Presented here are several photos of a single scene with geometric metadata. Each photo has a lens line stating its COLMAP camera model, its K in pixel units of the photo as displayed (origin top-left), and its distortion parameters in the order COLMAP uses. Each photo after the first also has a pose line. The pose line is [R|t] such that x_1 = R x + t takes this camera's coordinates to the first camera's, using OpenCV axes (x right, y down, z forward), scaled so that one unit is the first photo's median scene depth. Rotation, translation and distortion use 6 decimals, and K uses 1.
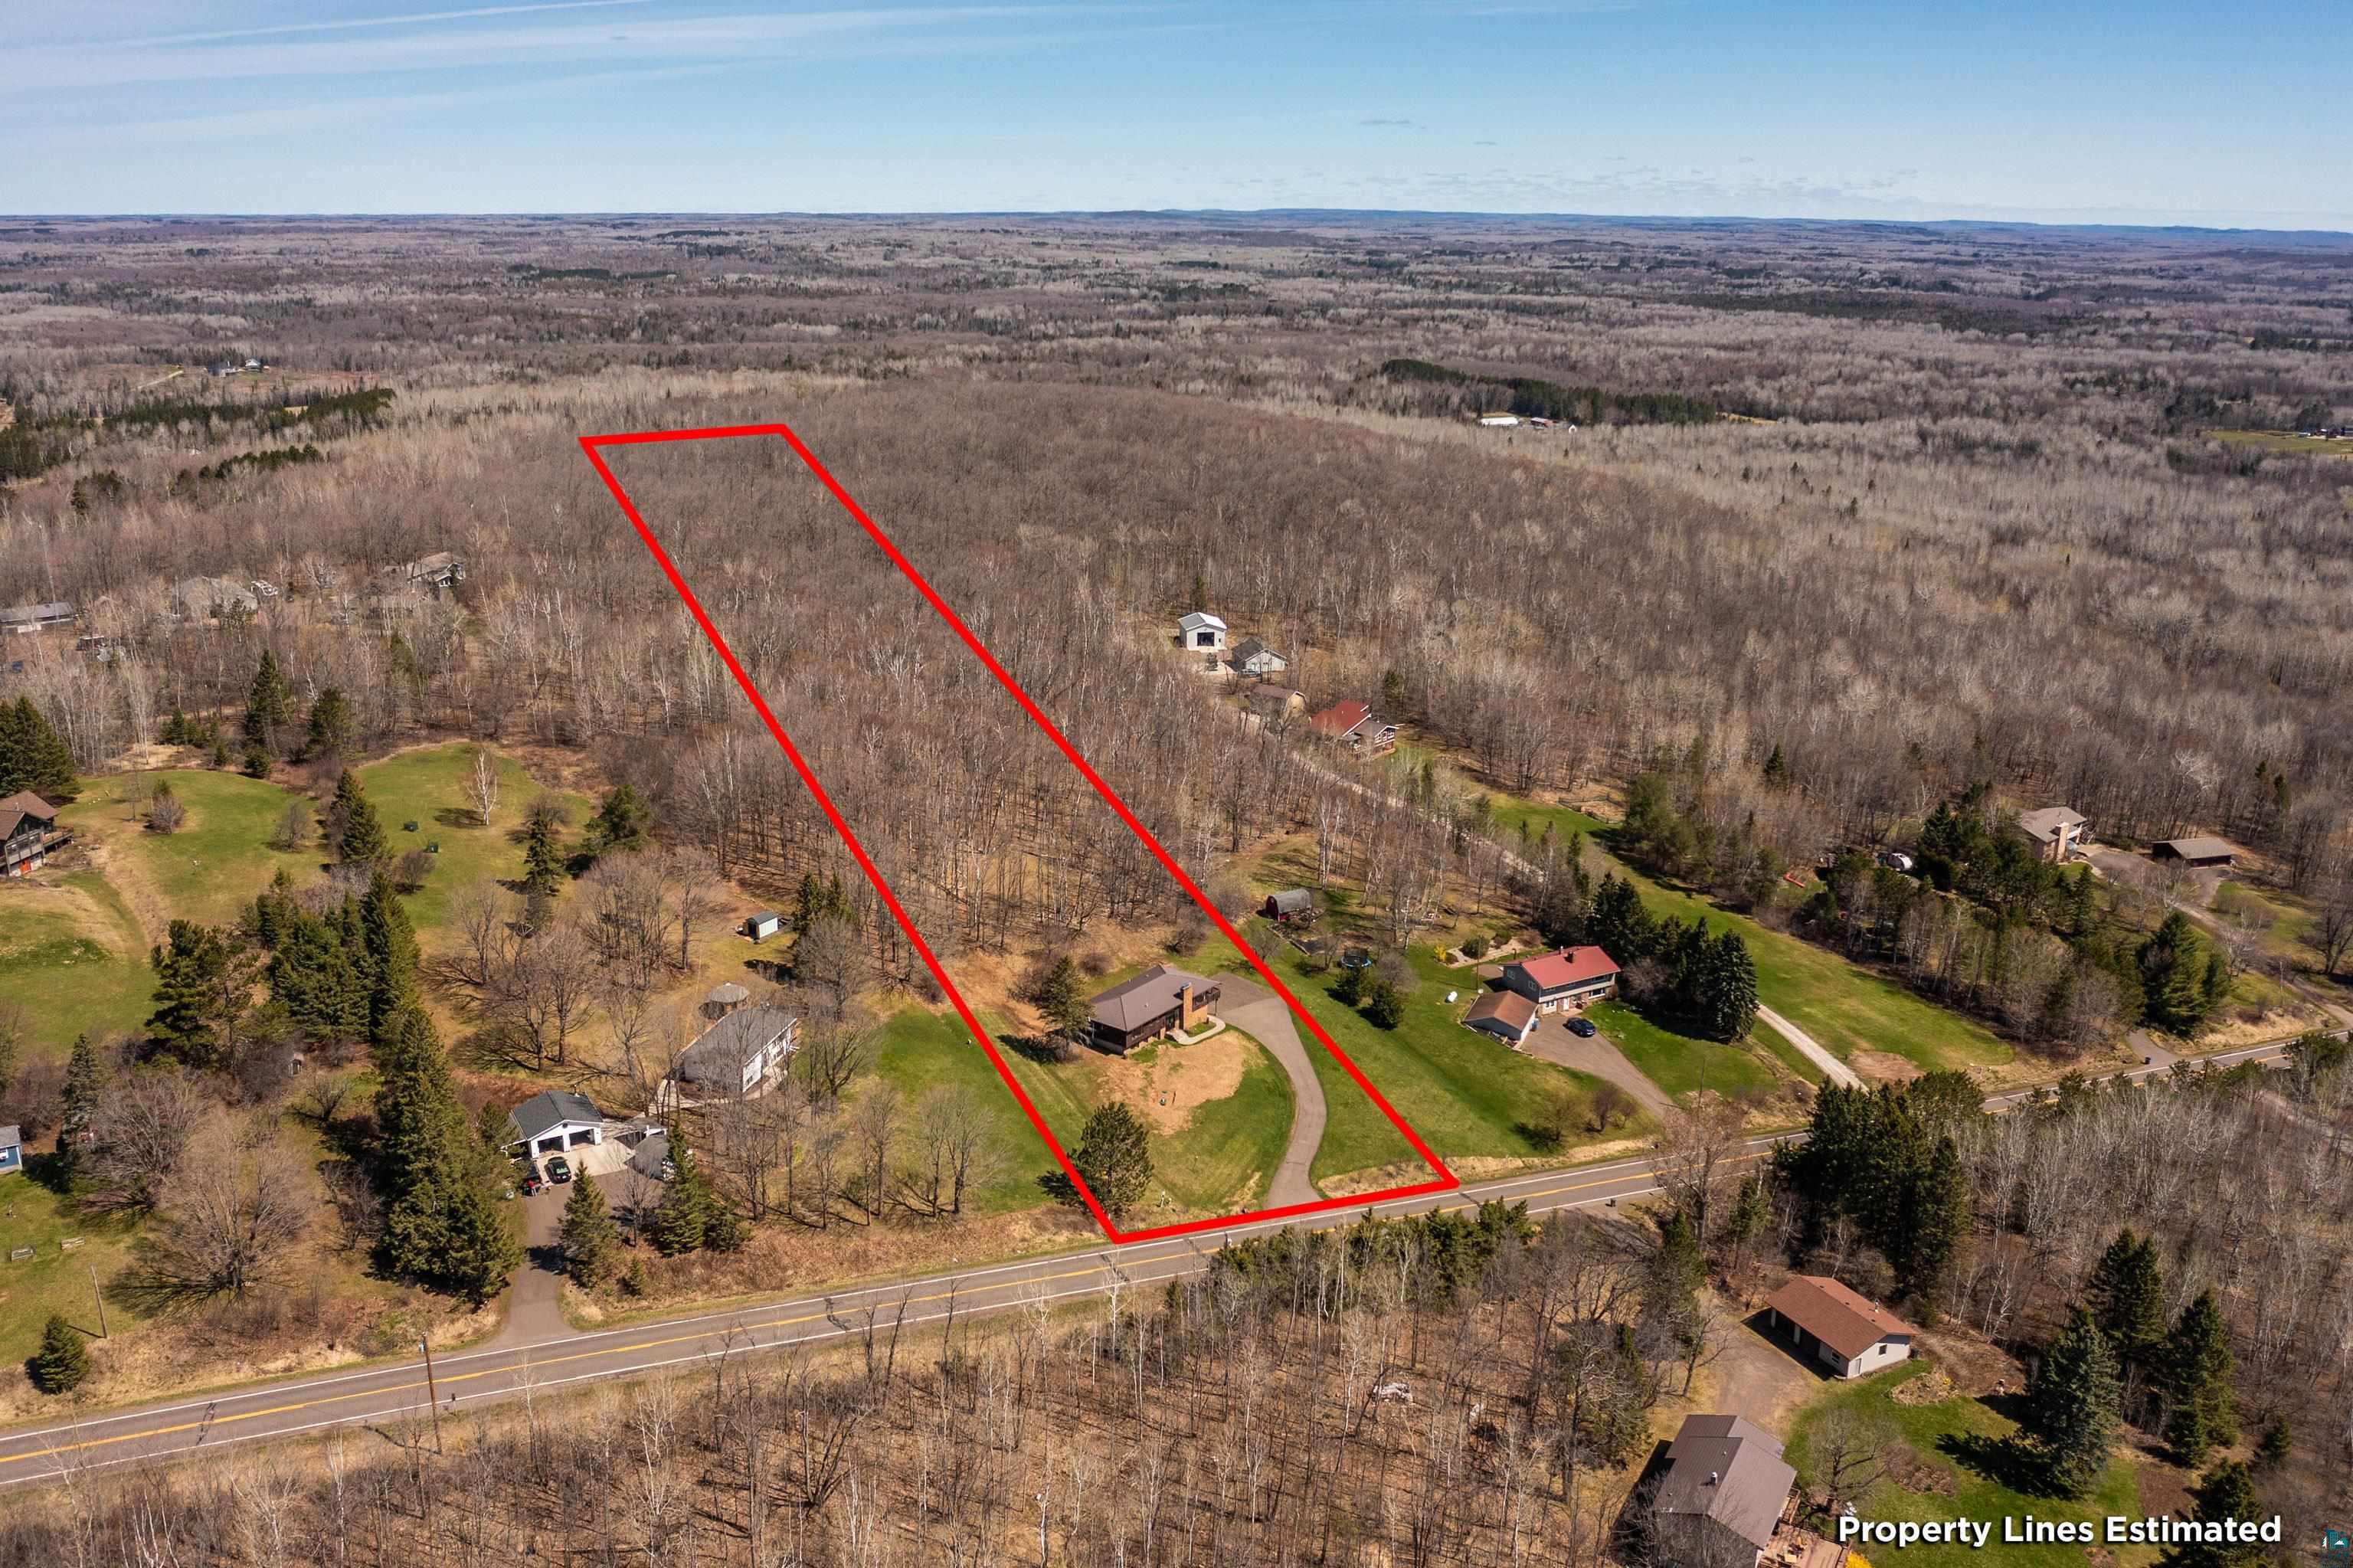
lens RADIAL K [[1873.1, 0, 1128.8], [0, 1873.1, 797.5], [0, 0, 1]] dist [-0.025508, 0.004812]
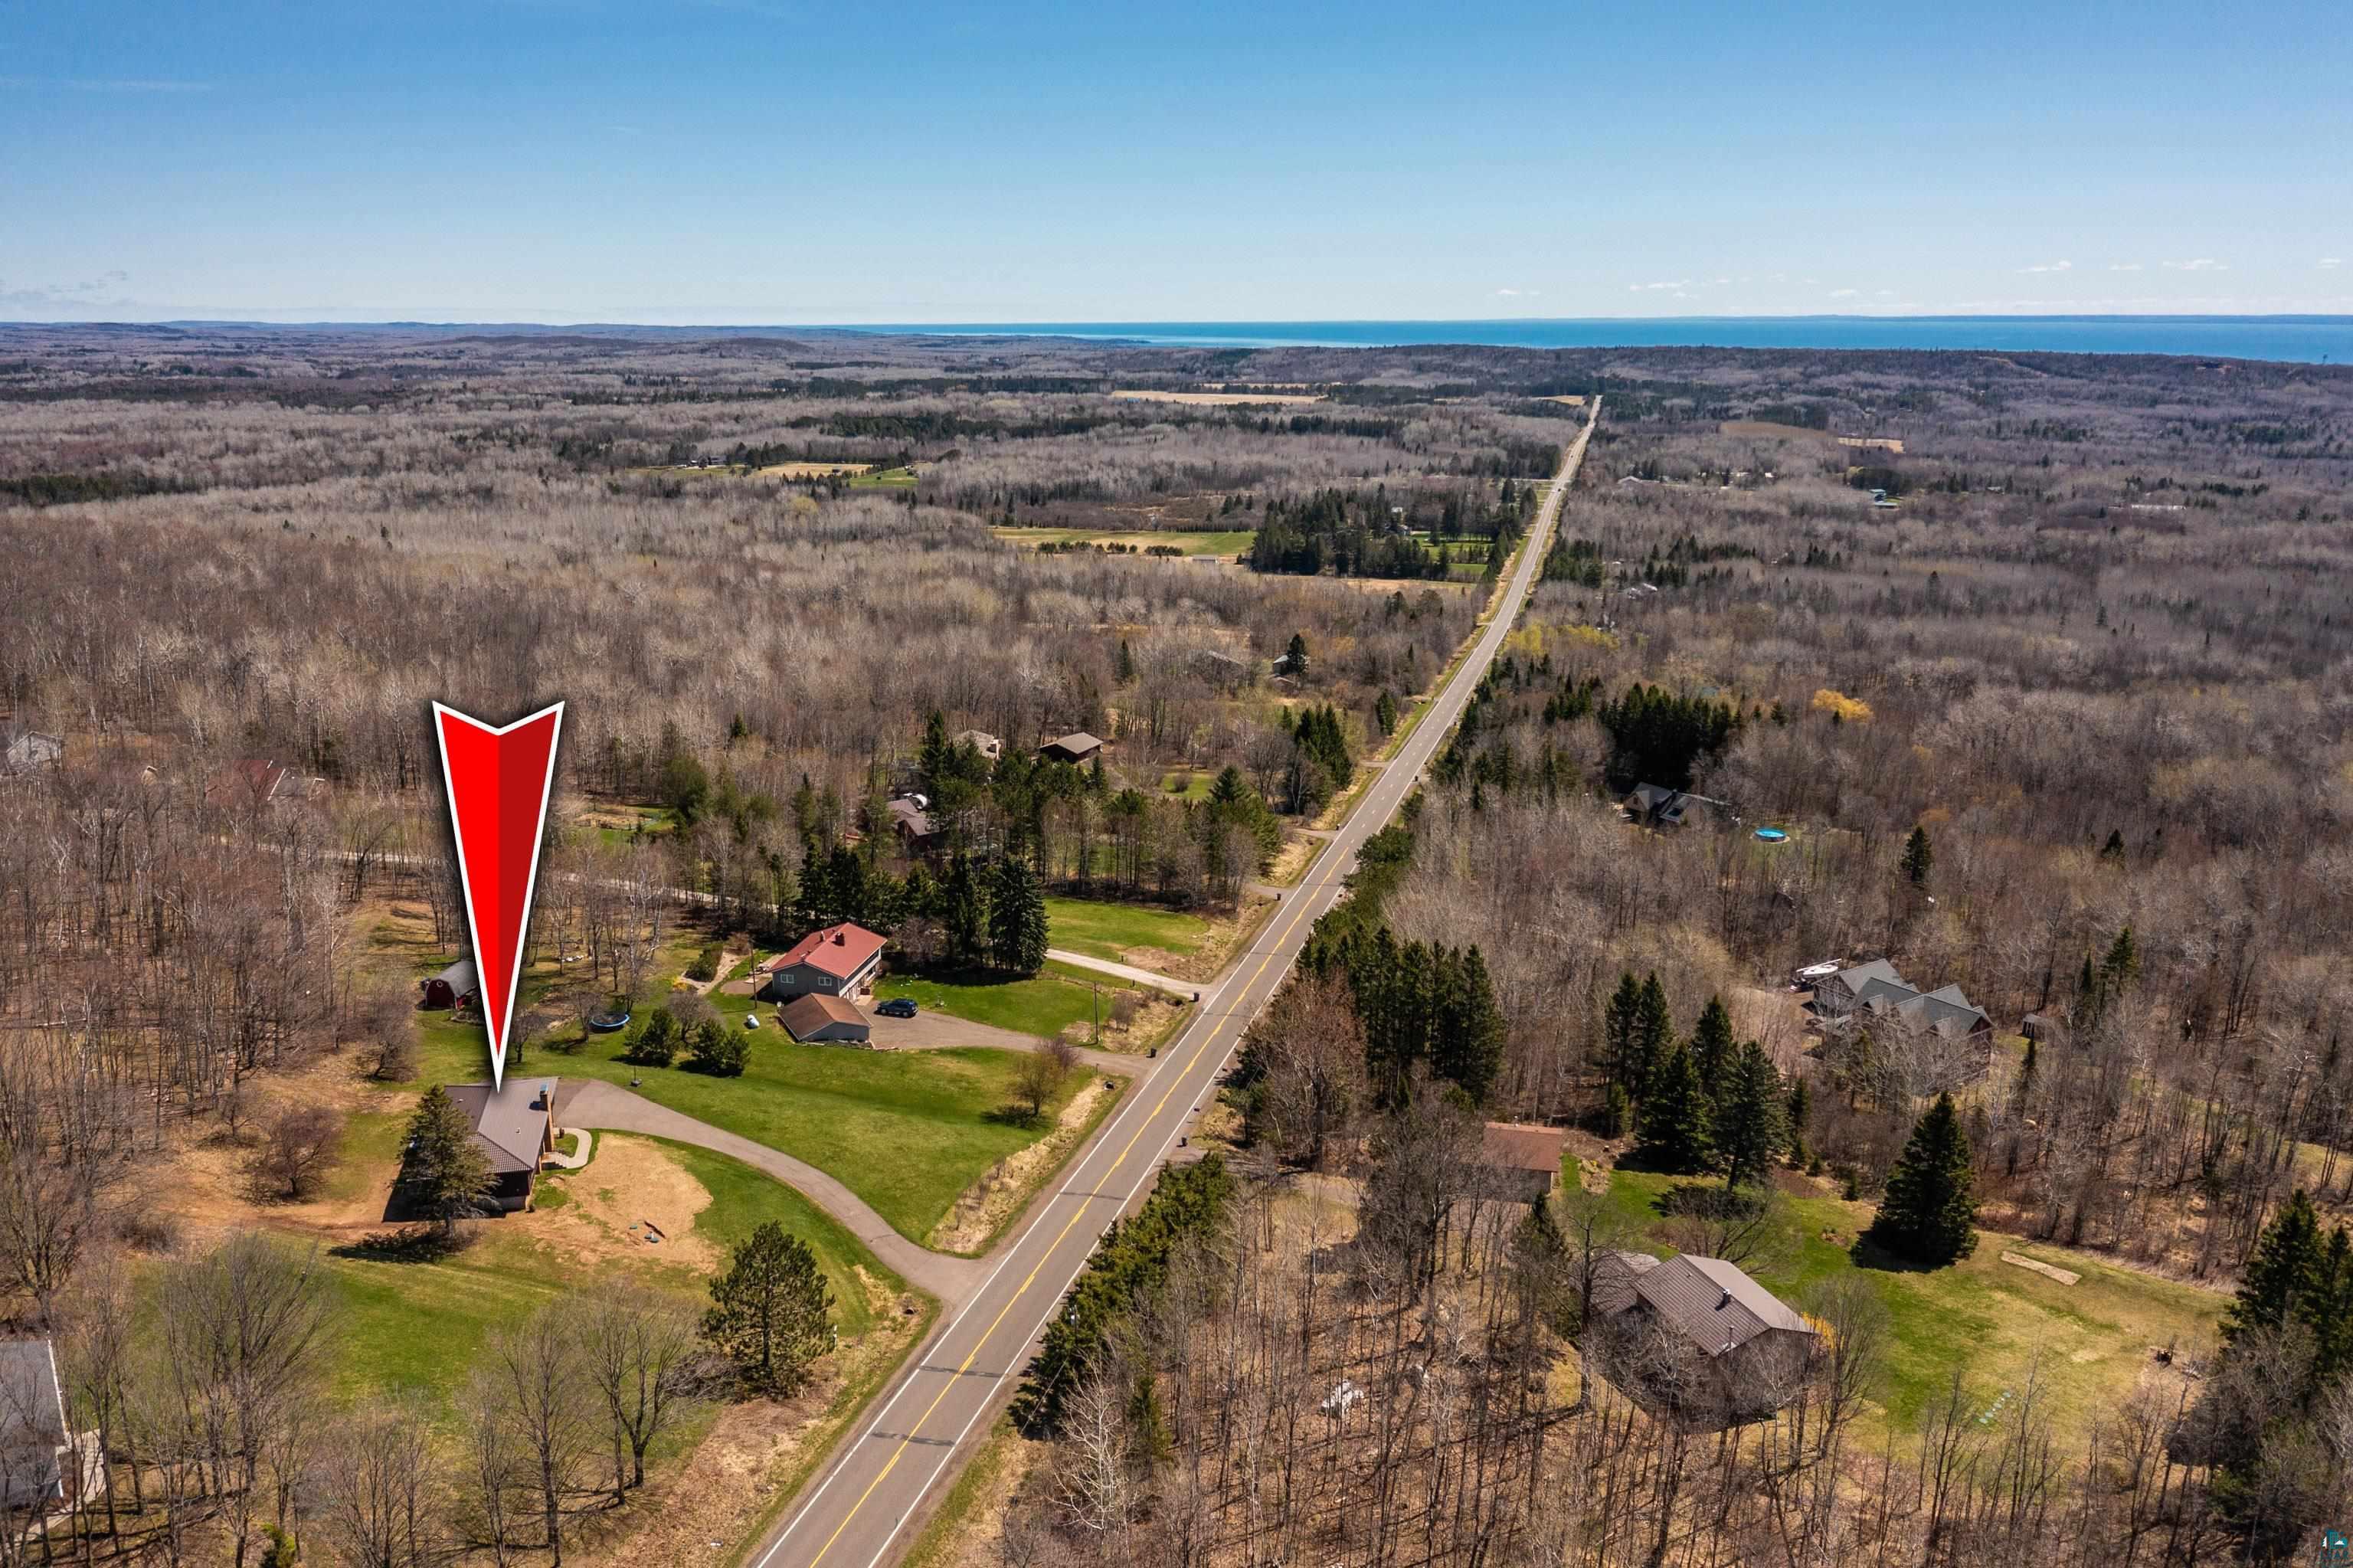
lens RADIAL K [[1873.1, 0, 1128.8], [0, 1873.1, 797.5], [0, 0, 1]] dist [-0.025508, 0.004812]
pose [[0.635408, -0.194580, 0.747258, -0.319443], [0.236377, 0.970287, 0.051660, 0.012177], [-0.735107, 0.143810, 0.662523, 0.369787]]
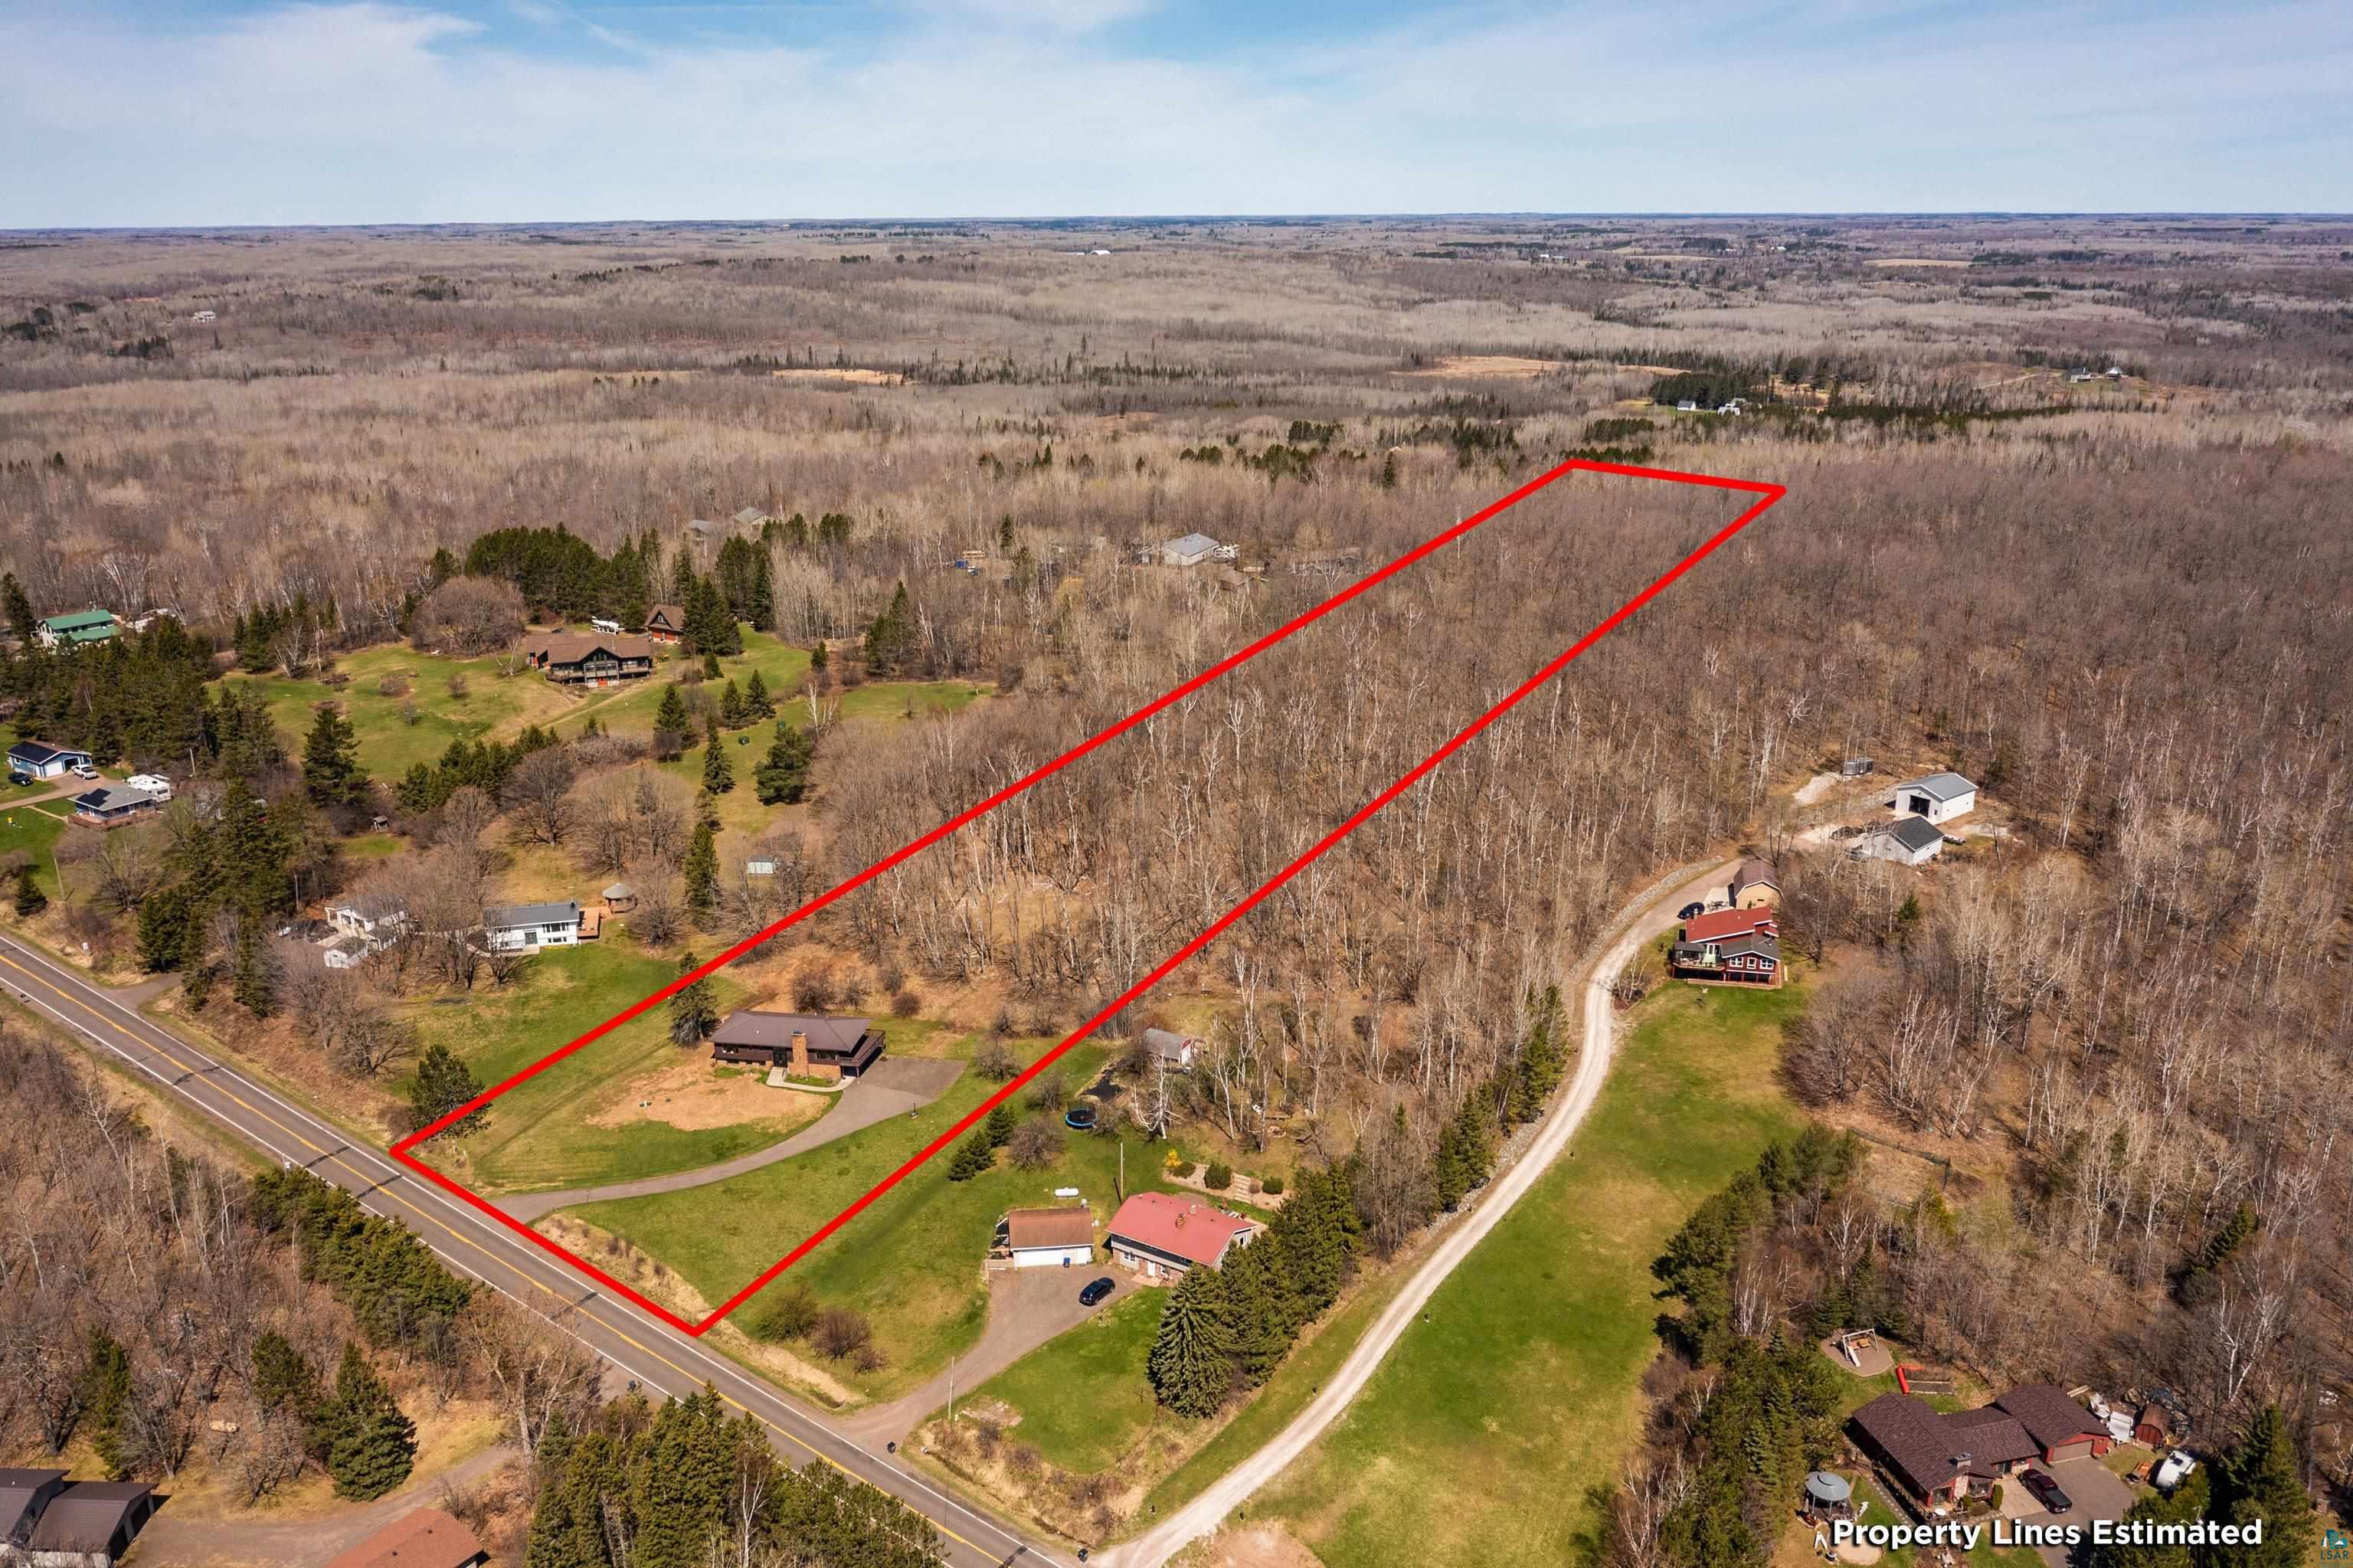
lens RADIAL K [[1835.0, 0, 1164.1], [0, 1835.0, 784.6], [0, 0, 1]] dist [-0.028398, 0.007406]
pose [[0.489409, 0.252755, -0.834622, 0.896500], [-0.252507, 0.957149, 0.141795, -0.211334], [0.834697, 0.141352, 0.532260, 0.613938]]
